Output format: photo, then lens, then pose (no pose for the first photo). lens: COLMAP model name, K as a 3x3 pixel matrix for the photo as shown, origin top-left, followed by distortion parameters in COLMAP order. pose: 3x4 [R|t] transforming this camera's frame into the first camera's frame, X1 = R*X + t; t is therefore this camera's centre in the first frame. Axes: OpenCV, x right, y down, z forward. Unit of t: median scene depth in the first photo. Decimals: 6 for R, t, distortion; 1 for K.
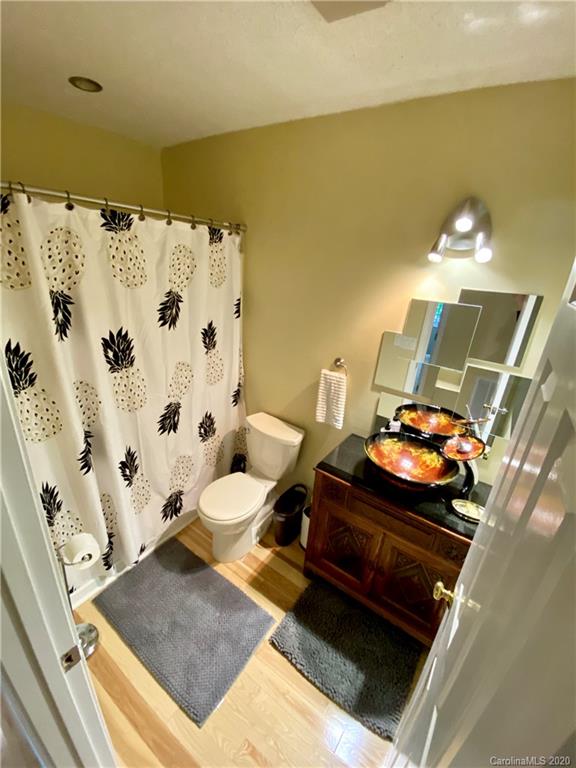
lens RADIAL K [[309.2, 0, 284.7], [0, 309.2, 387.6], [0, 0, 1]] dist [0.057610, -0.045869]
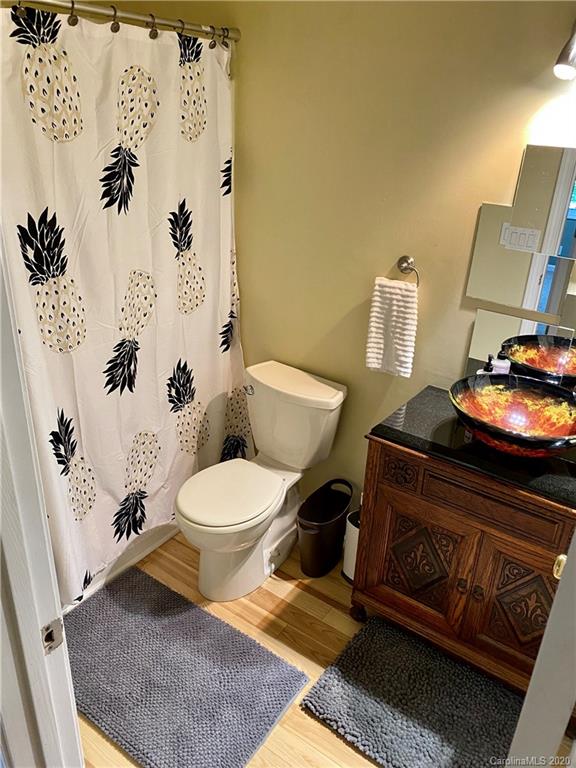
lens RADIAL K [[587.9, 0, 288.0], [0, 587.9, 384.0], [0, 0, 1]] dist [0.051455, -0.046459]
pose [[0.999663, -0.023078, -0.011880, -0.039191], [0.023672, 0.998334, 0.052613, 0.082254], [0.010646, -0.052876, 0.998544, -0.134639]]
